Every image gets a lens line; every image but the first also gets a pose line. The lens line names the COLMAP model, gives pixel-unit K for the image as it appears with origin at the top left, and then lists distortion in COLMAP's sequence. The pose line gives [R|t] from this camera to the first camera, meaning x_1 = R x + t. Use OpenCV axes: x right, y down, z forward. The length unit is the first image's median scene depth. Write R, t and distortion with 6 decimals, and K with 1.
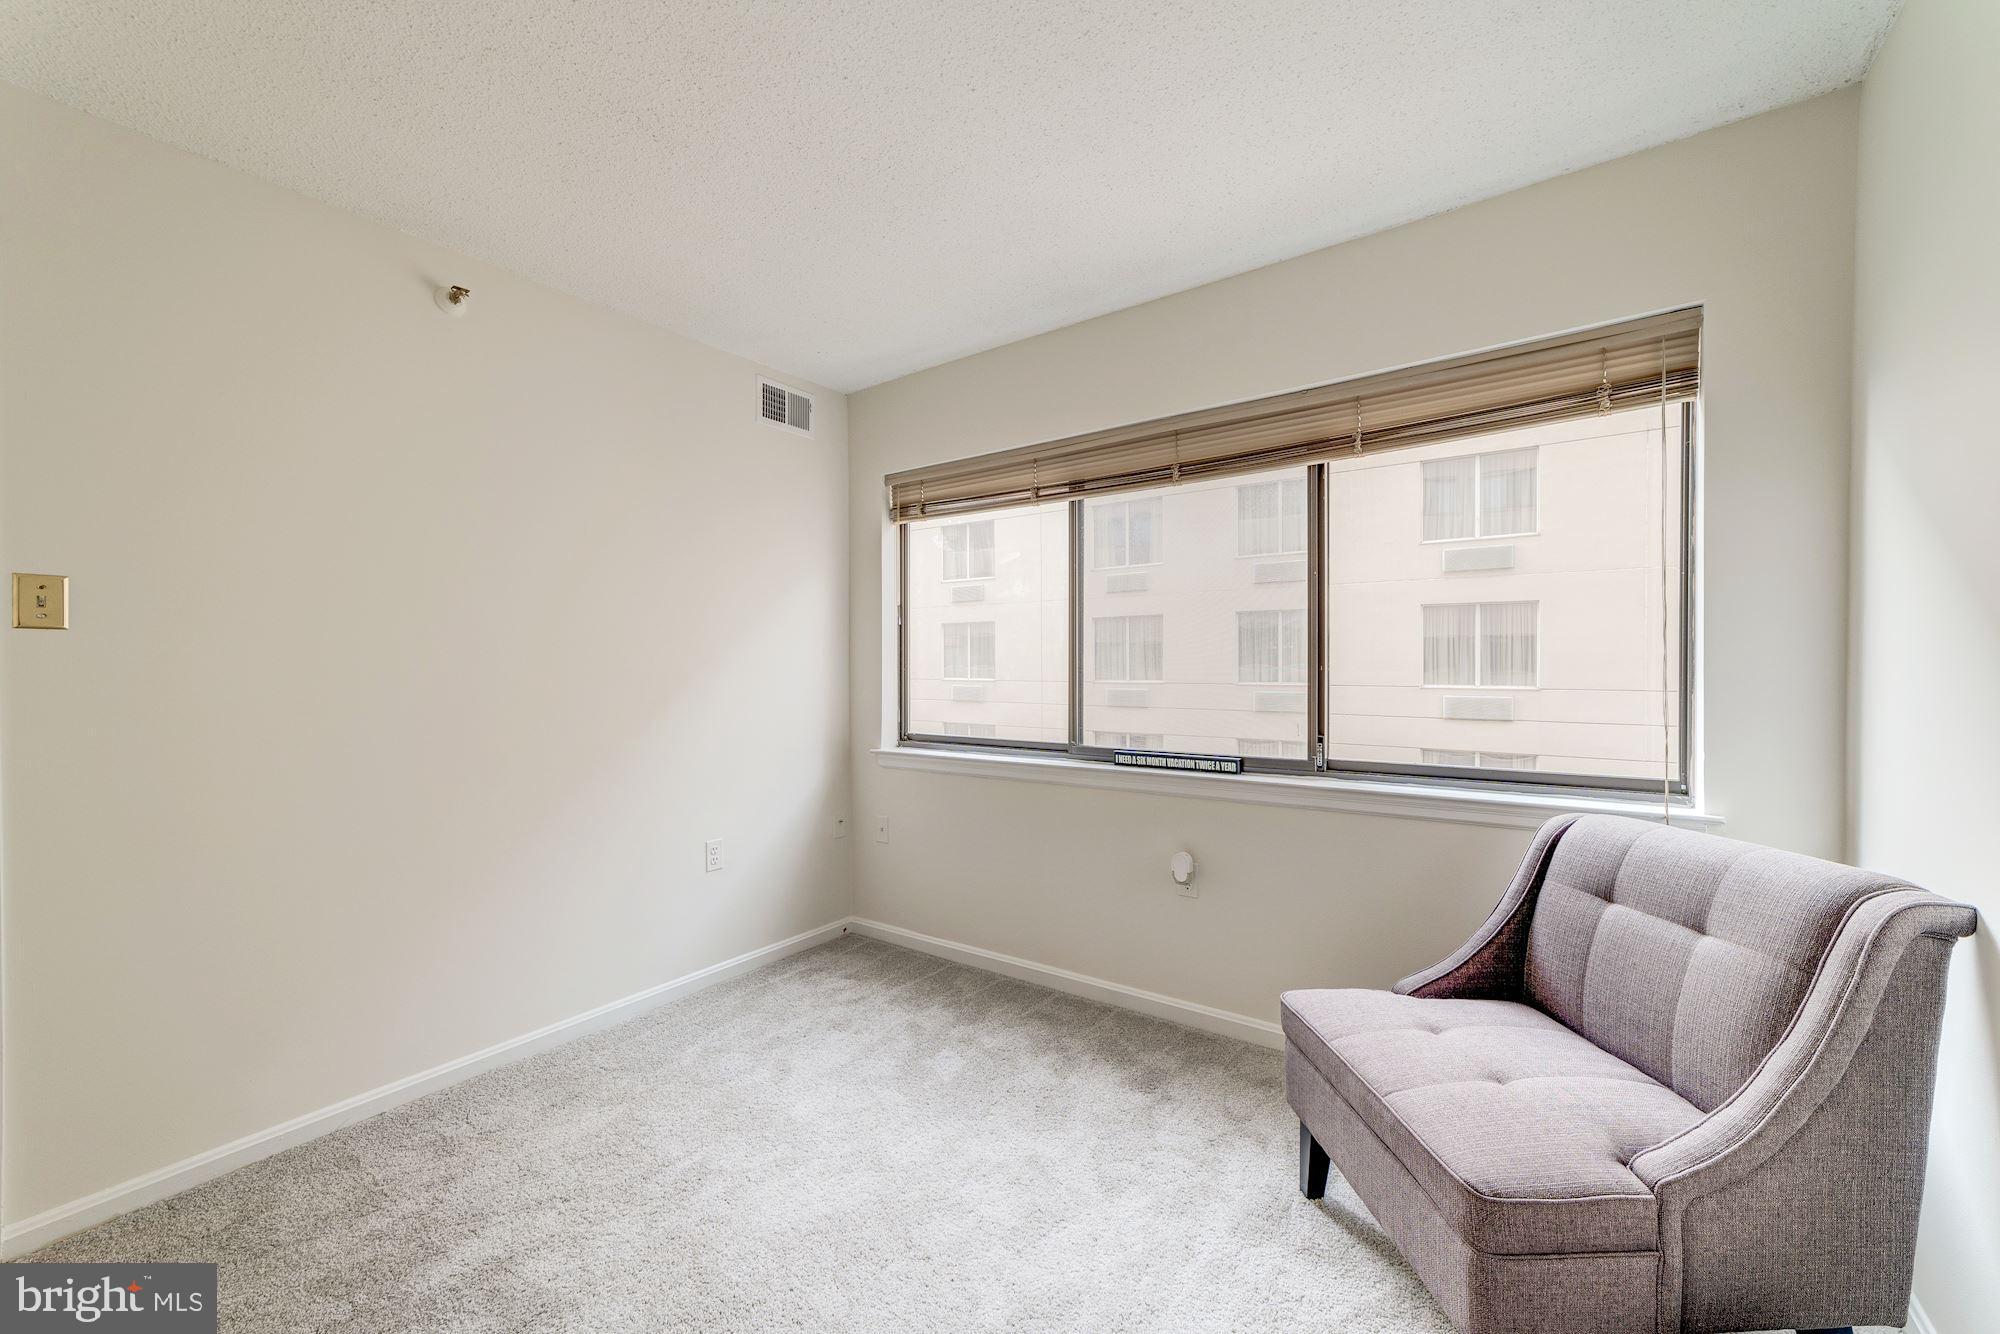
lens RADIAL K [[777.1, 0, 997.5], [0, 777.1, 667.0], [0, 0, 1]] dist [-0.001706, 0.005119]
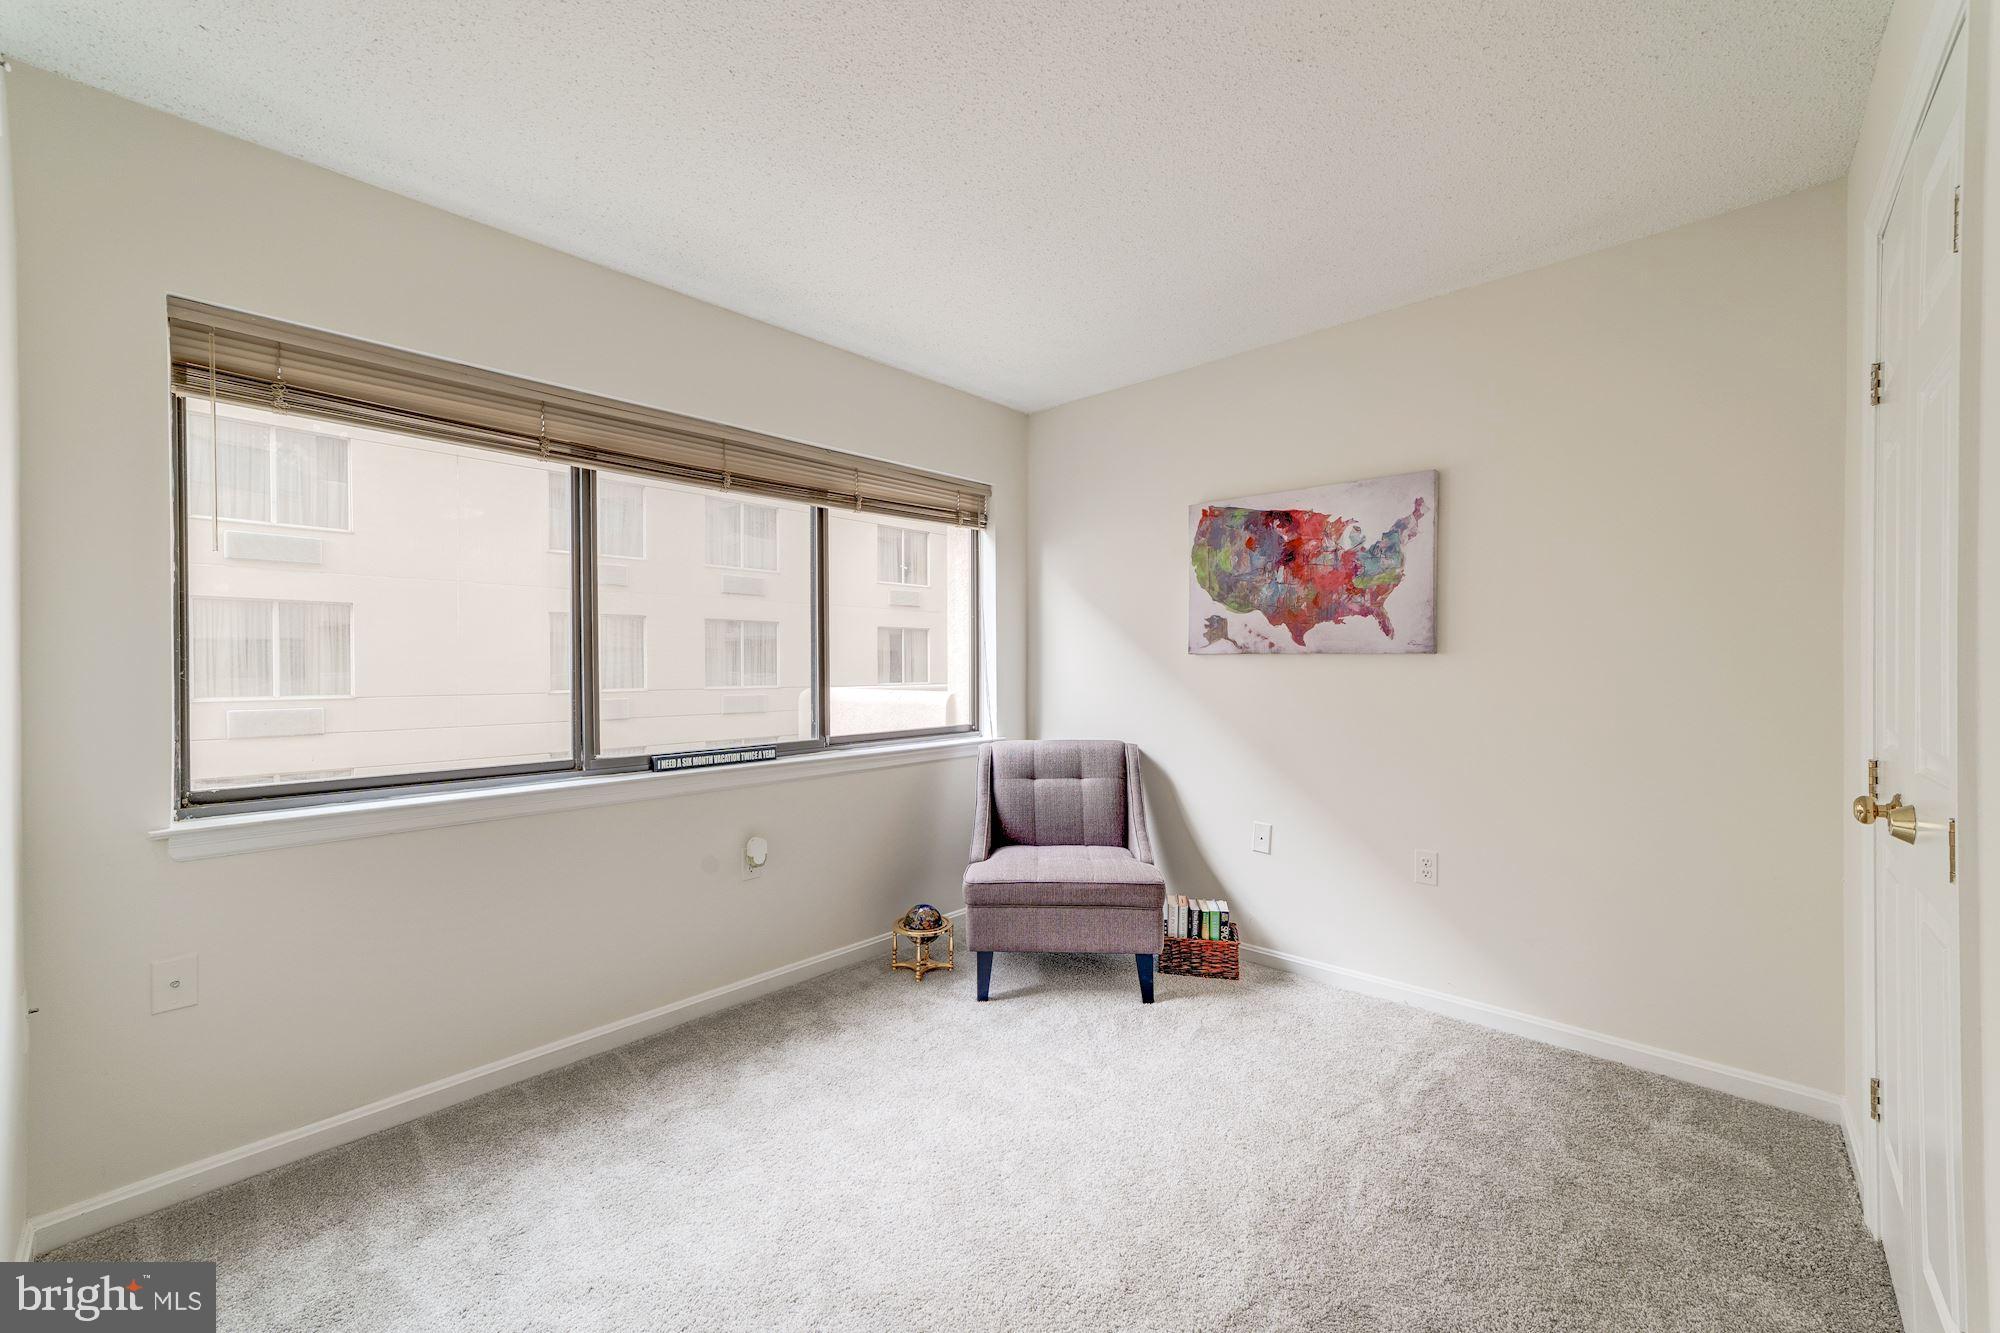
lens RADIAL K [[777.1, 0, 1007.4], [0, 777.1, 668.3], [0, 0, 1]] dist [-0.001706, 0.005119]
pose [[0.122498, -0.000251, 0.992469, -0.745462], [0.008909, 0.999960, -0.000847, 0.007179], [-0.992429, 0.008946, 0.122495, 0.489760]]
